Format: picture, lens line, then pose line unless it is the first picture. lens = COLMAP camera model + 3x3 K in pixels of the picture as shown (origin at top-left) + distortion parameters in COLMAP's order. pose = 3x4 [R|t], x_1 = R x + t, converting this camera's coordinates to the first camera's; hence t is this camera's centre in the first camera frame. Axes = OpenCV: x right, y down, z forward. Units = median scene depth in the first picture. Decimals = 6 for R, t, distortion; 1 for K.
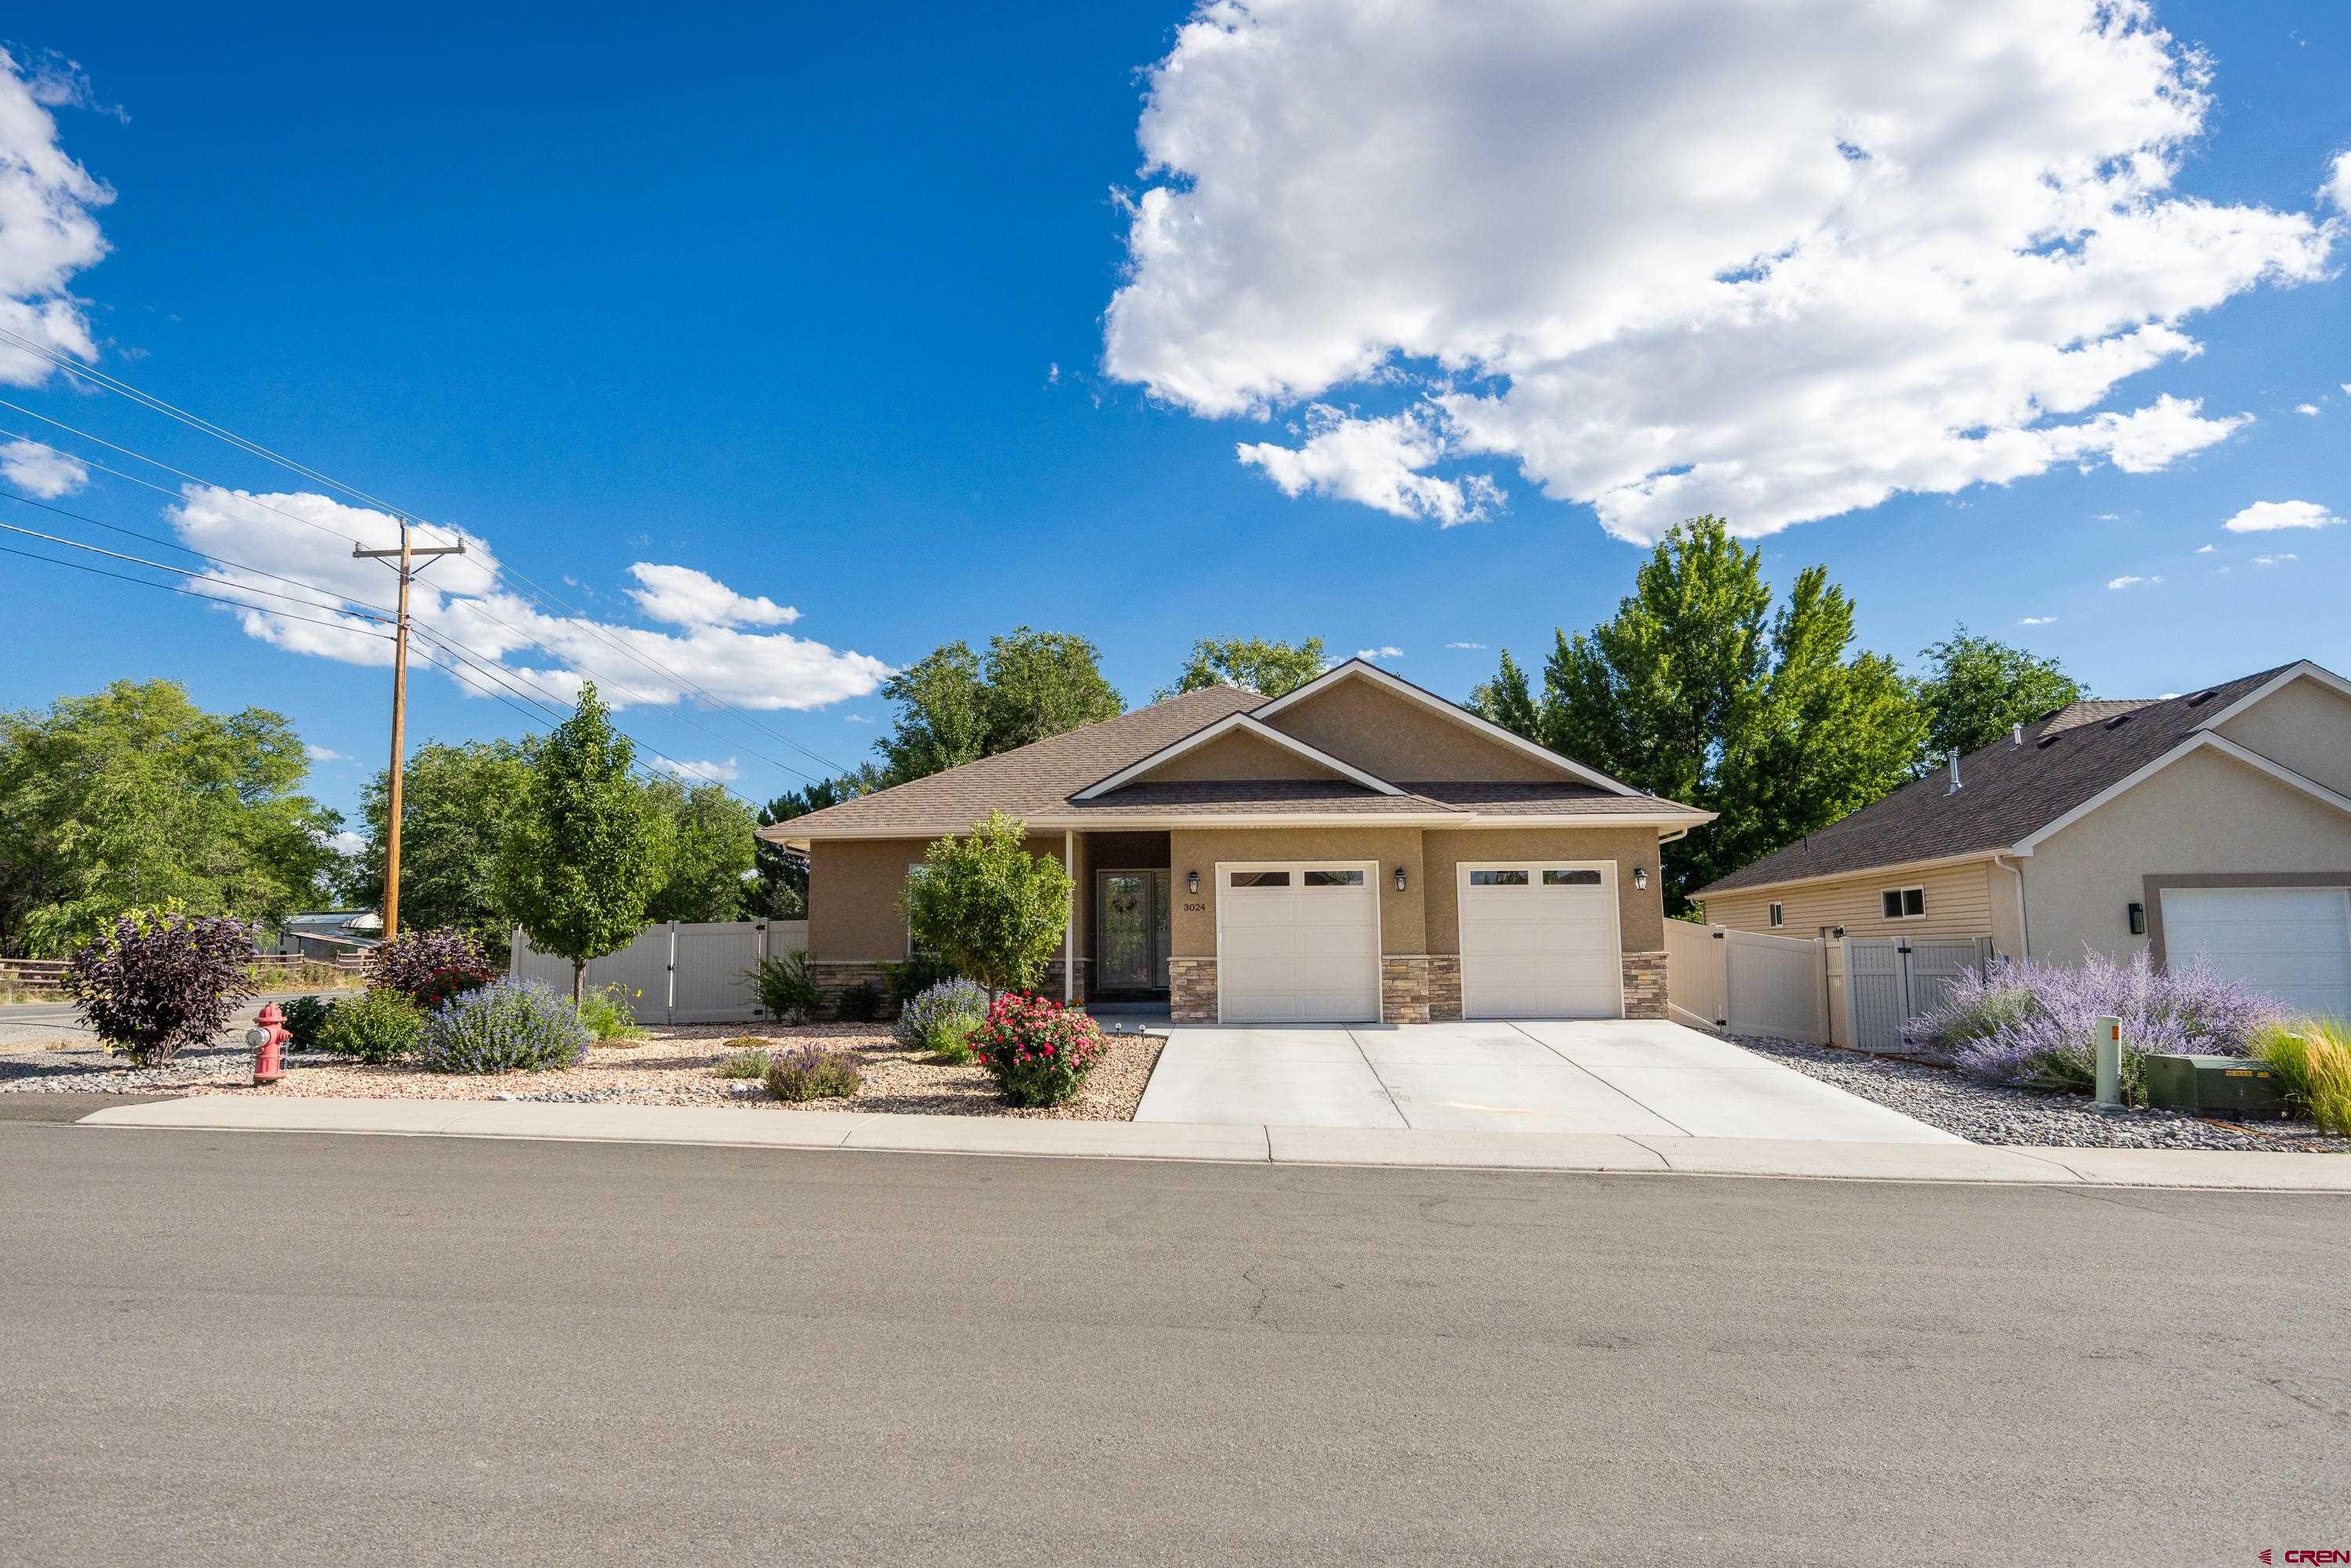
lens RADIAL K [[1439.9, 0, 1175.5], [0, 1439.9, 784.0], [0, 0, 1]] dist [-0.005889, -0.000047]
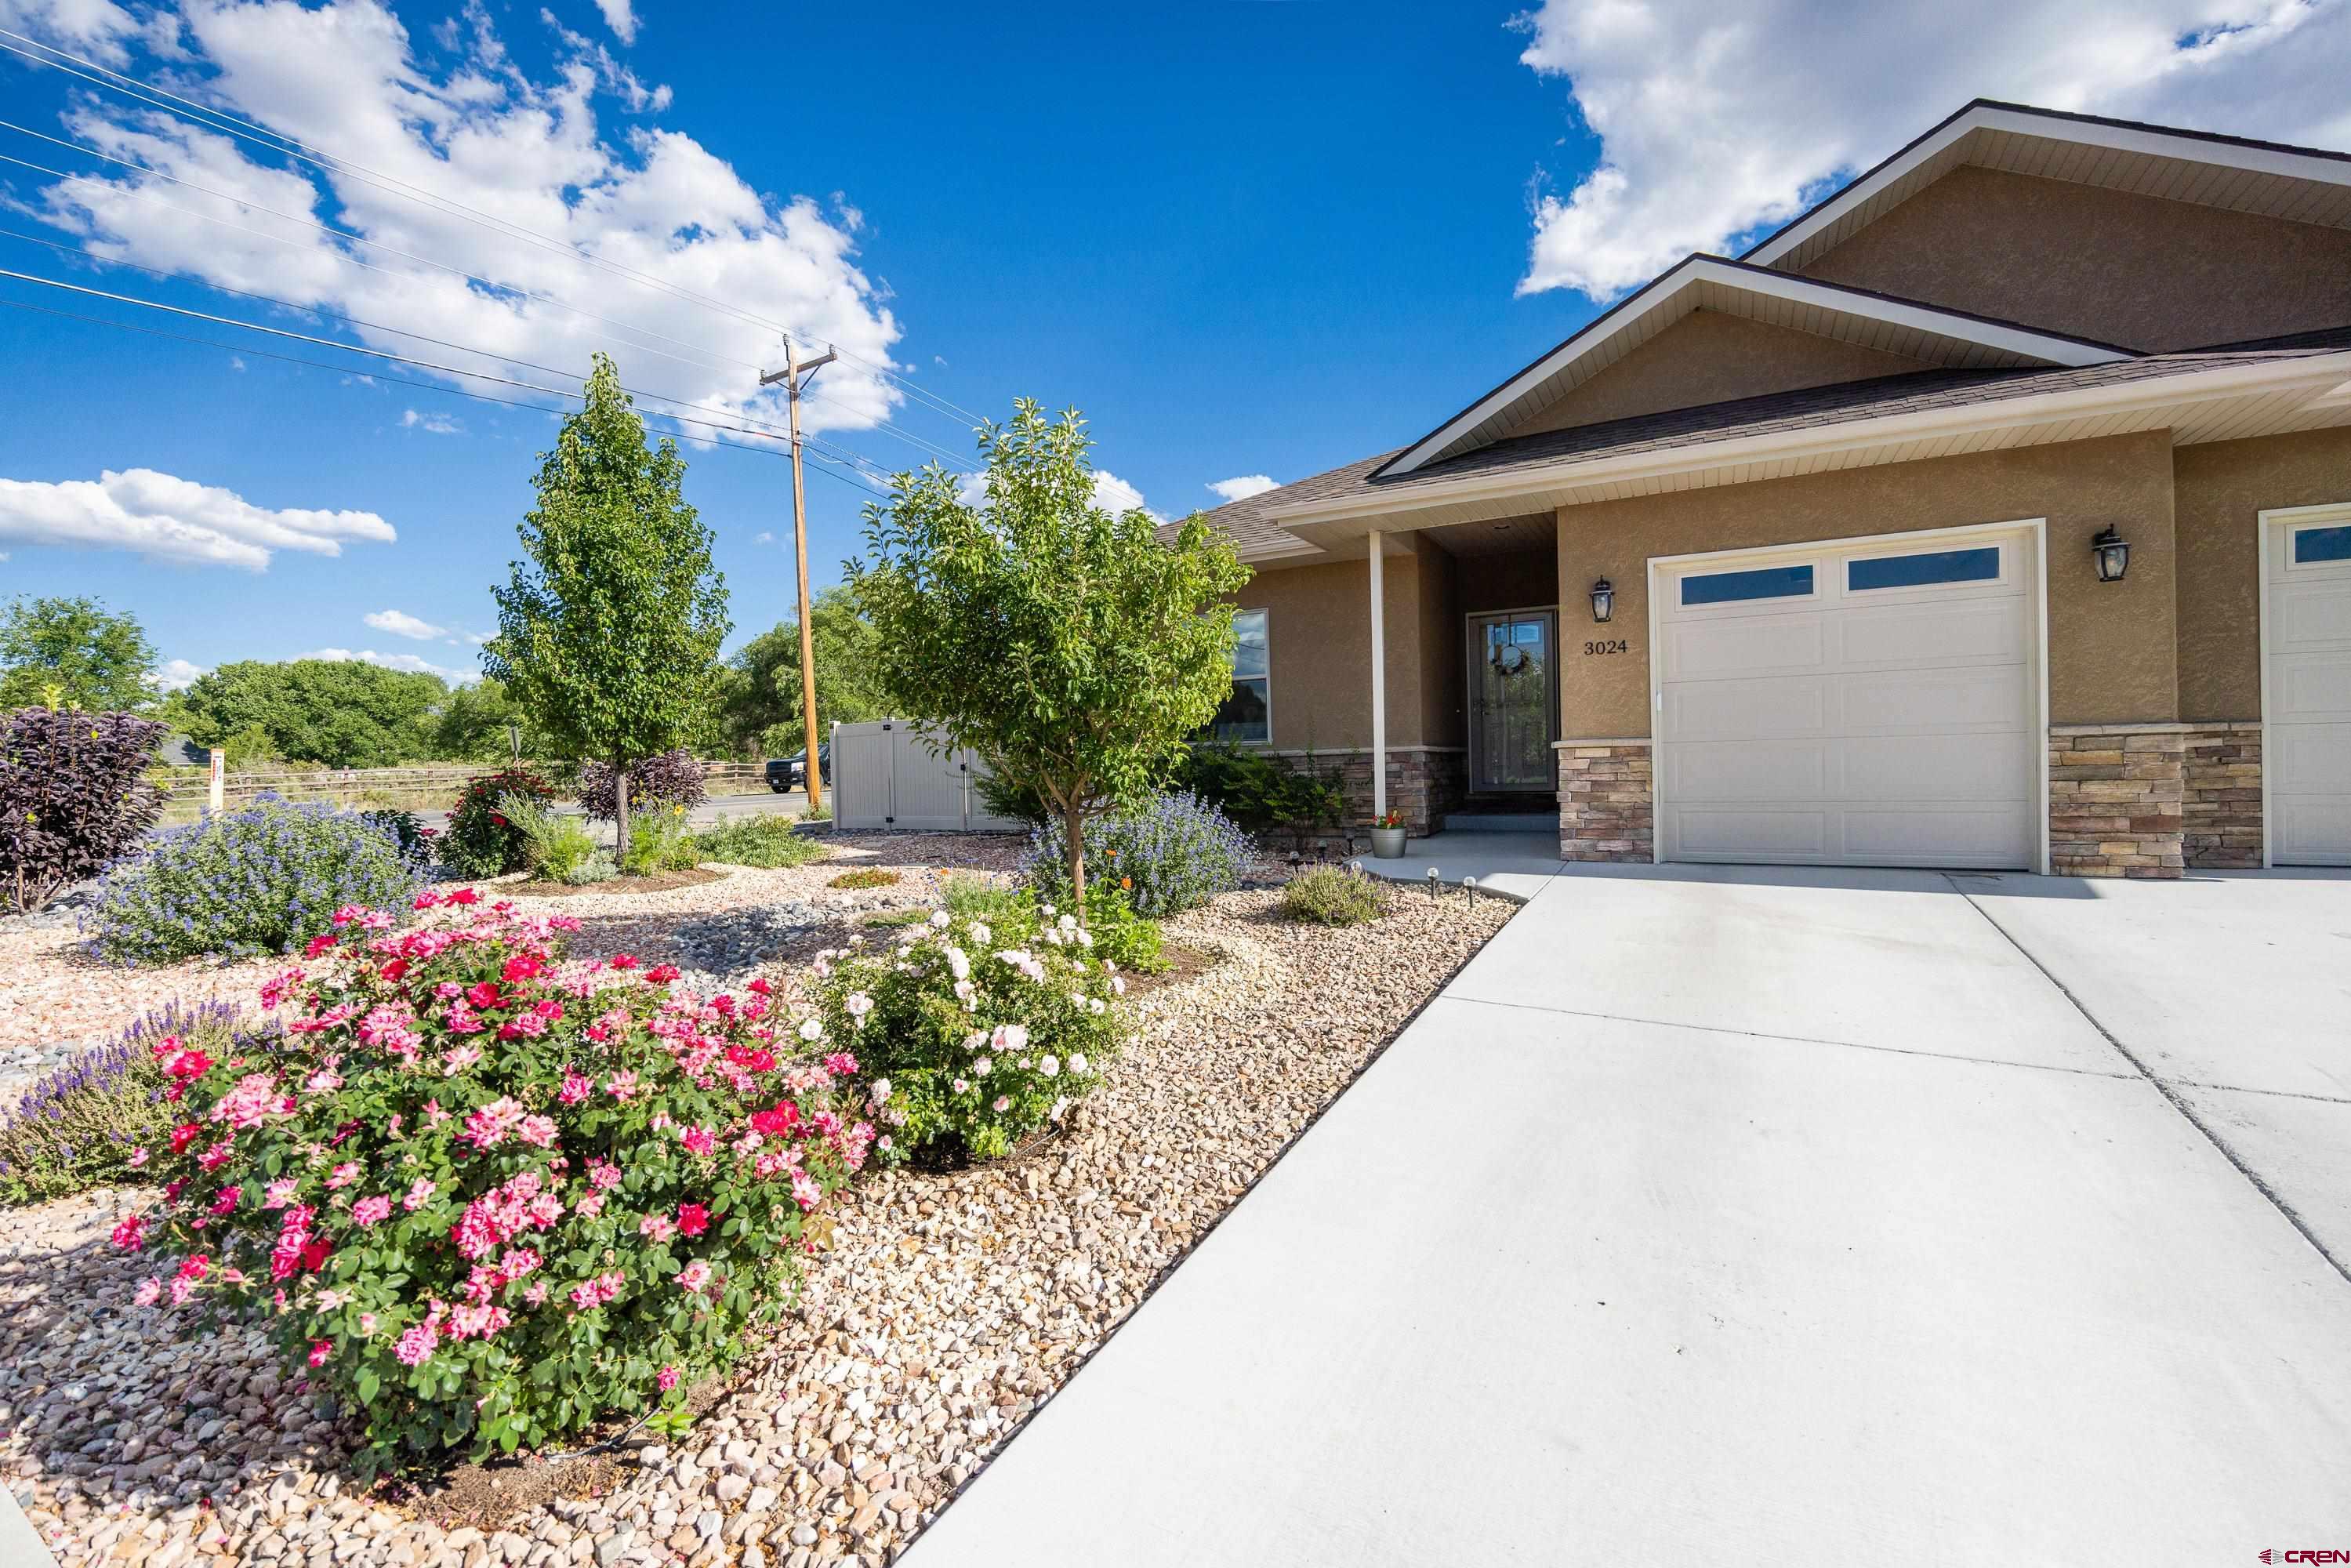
lens RADIAL K [[989.3, 0, 1175.5], [0, 989.3, 784.0], [0, 0, 1]] dist [-0.022759, 0.005641]
pose [[0.890761, -0.002090, -0.454468, 0.036509], [0.070626, 0.988478, 0.133881, 0.074373], [0.448952, -0.151353, 0.880644, 0.589687]]
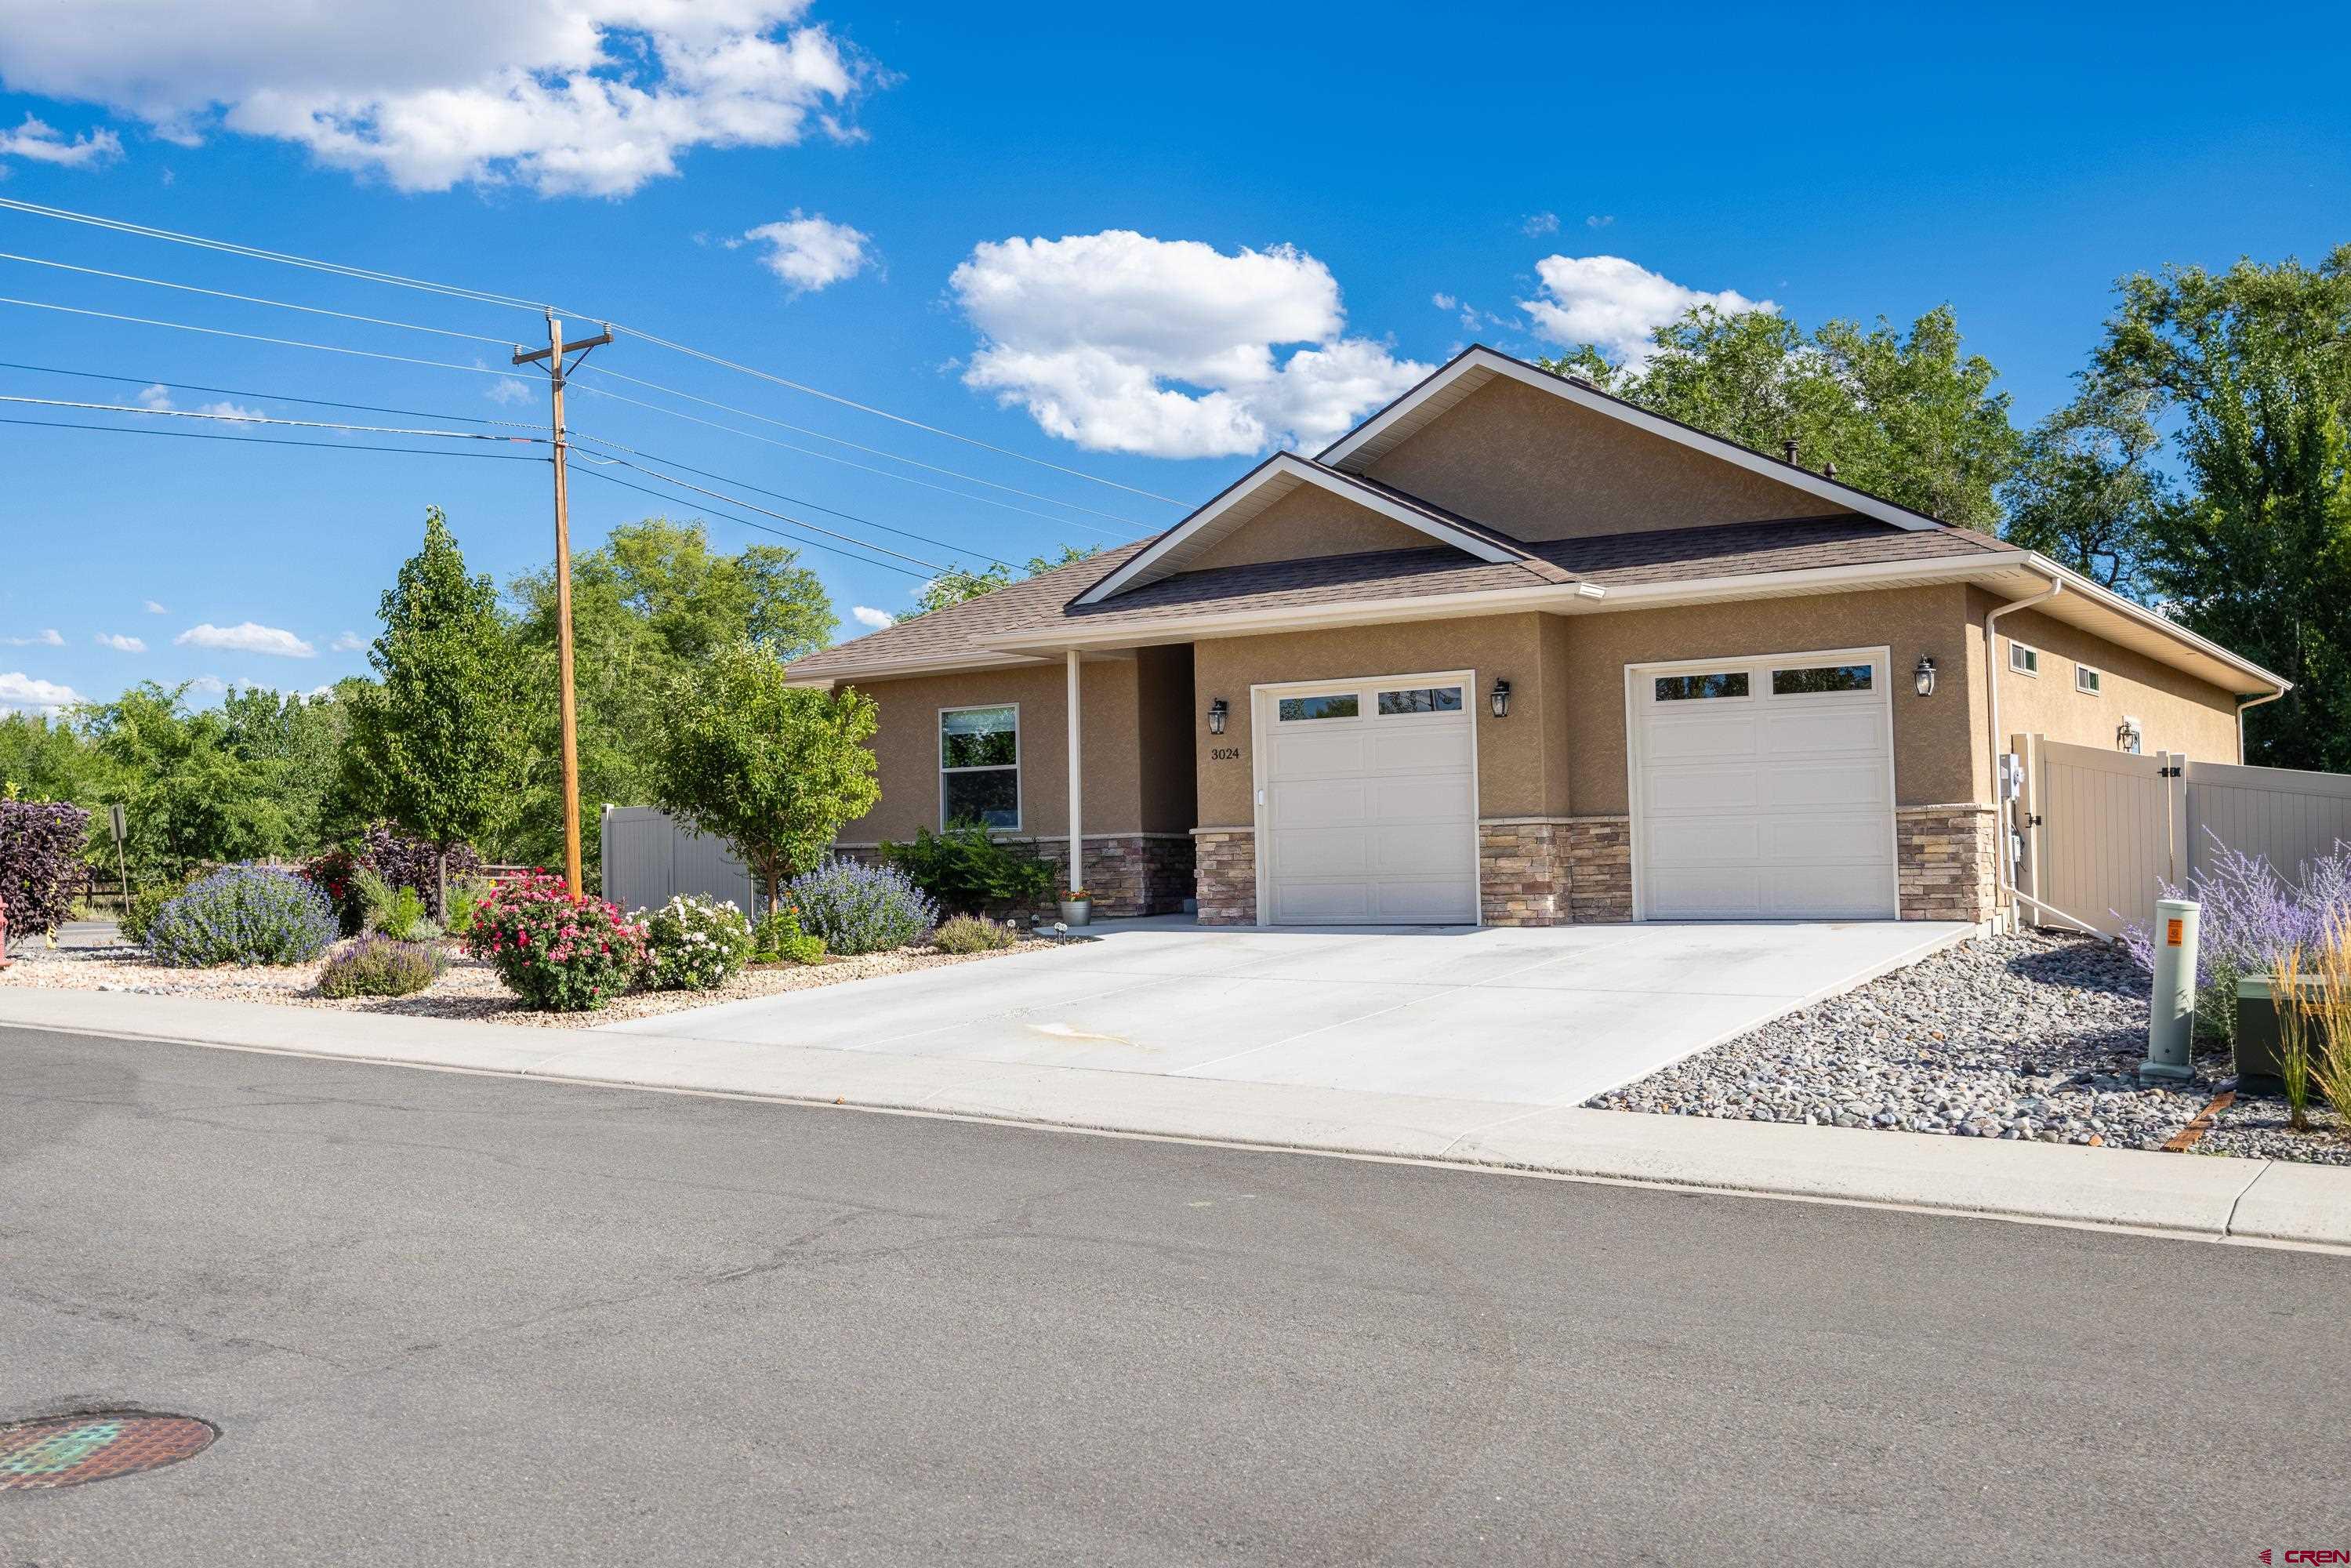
lens RADIAL K [[2290.0, 0, 1175.5], [0, 2290.0, 784.0], [0, 0, 1]] dist [0.034220, 0.003521]
pose [[0.855892, -0.029207, -0.516329, 0.537794], [0.074248, 0.995000, 0.066793, 0.025866], [0.511797, -0.095504, 0.853781, 0.072345]]
